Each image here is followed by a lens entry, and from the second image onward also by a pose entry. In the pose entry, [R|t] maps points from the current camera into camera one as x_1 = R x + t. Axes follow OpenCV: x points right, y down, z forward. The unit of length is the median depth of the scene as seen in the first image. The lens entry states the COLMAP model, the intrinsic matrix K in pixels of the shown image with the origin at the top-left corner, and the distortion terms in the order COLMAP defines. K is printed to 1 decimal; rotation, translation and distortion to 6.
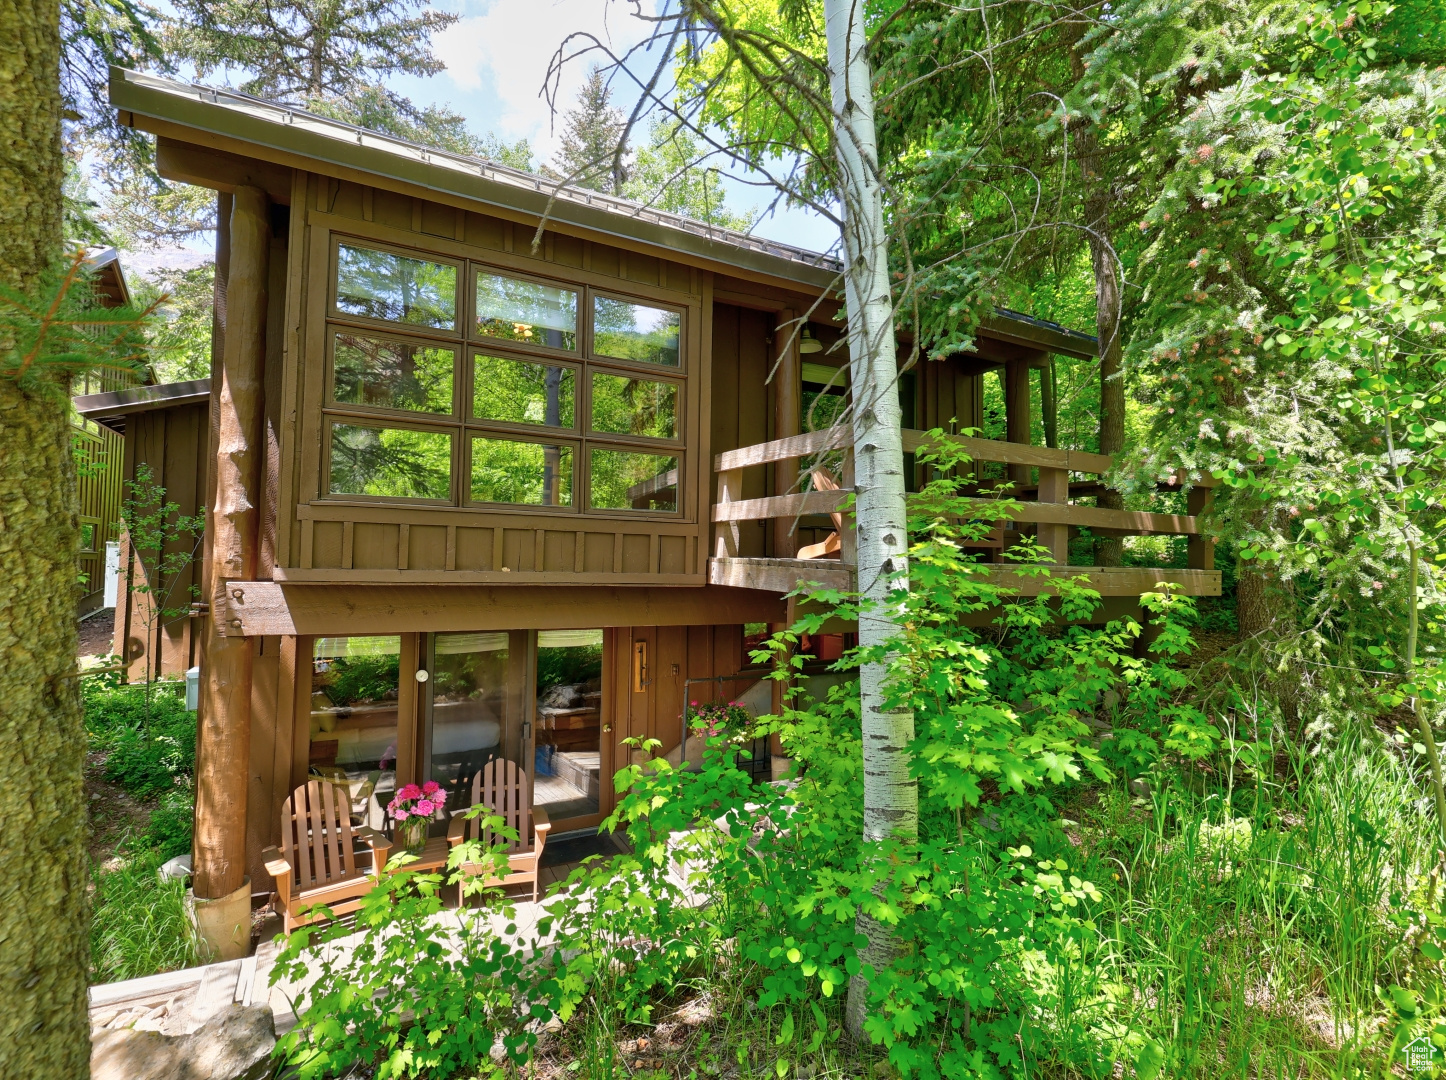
lens RADIAL K [[740.3, 0, 723.0], [0, 740.3, 540.0], [0, 0, 1]] dist [-0.002619, -0.000238]
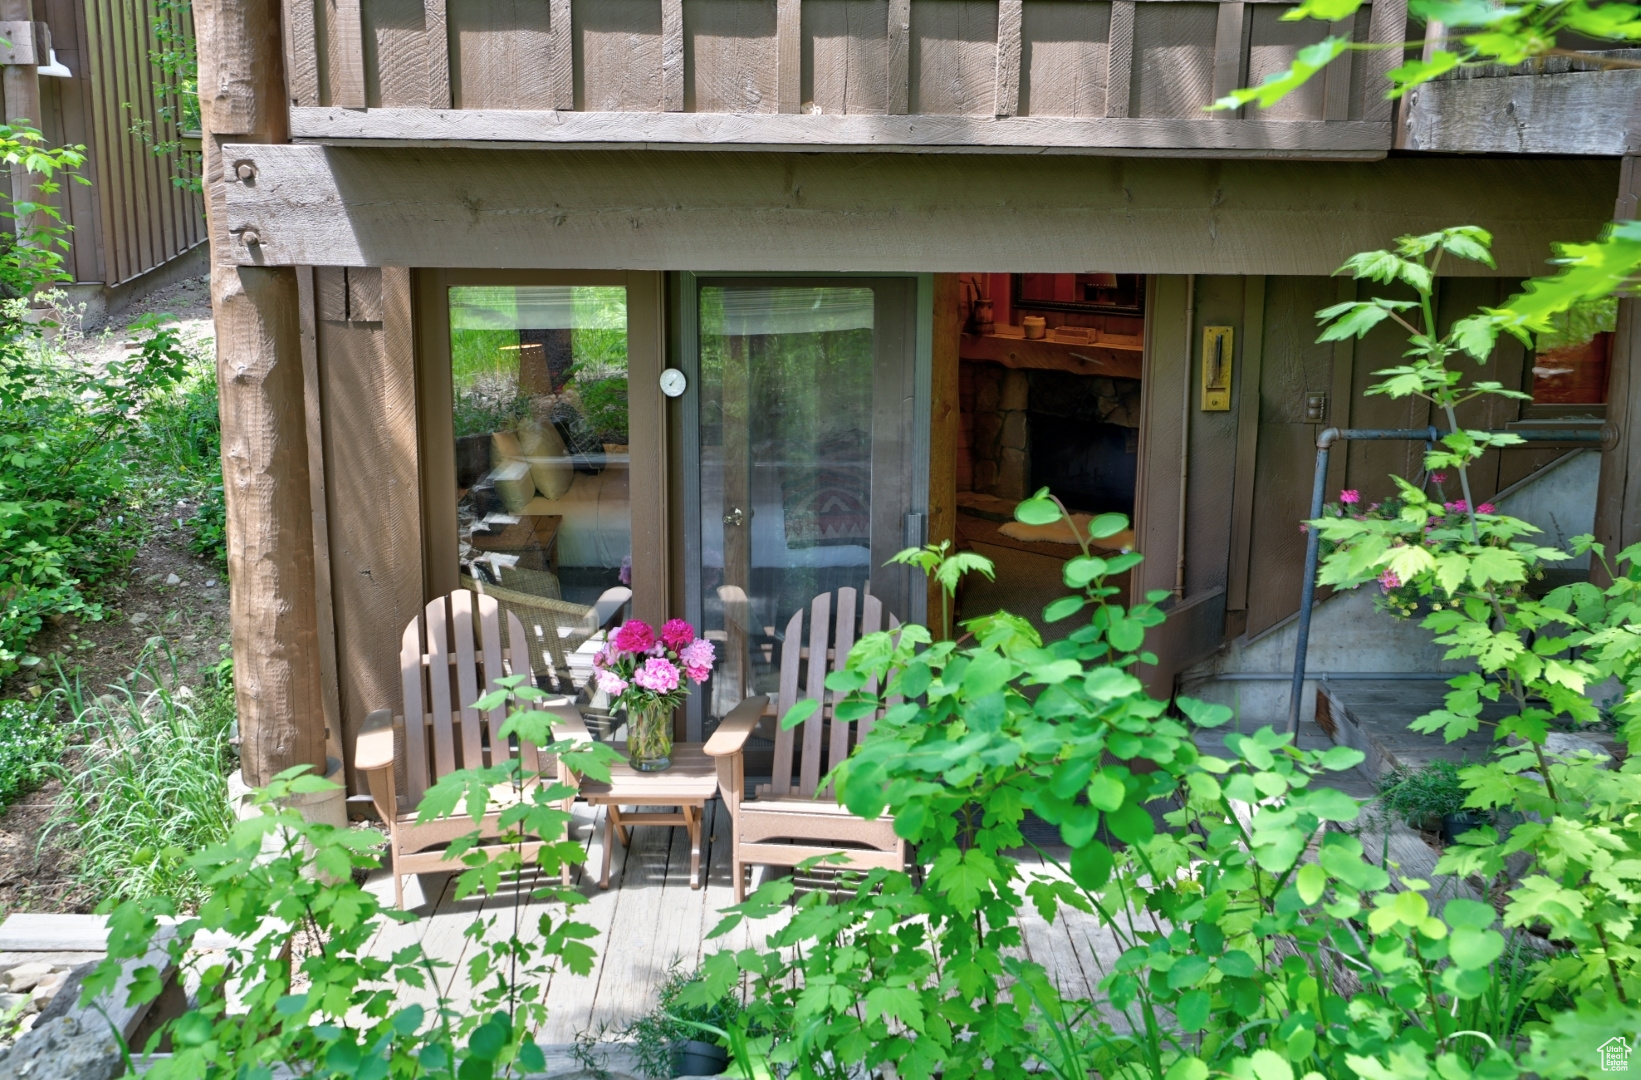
lens RADIAL K [[1609.8, 0, 820.5], [0, 1609.8, 540.0], [0, 0, 1]] dist [-0.016121, -0.008416]
pose [[0.880983, 0.089736, -0.464560, 0.117292], [0.022378, 0.972849, 0.230355, 0.066463], [0.472618, -0.213335, 0.855056, 0.245995]]
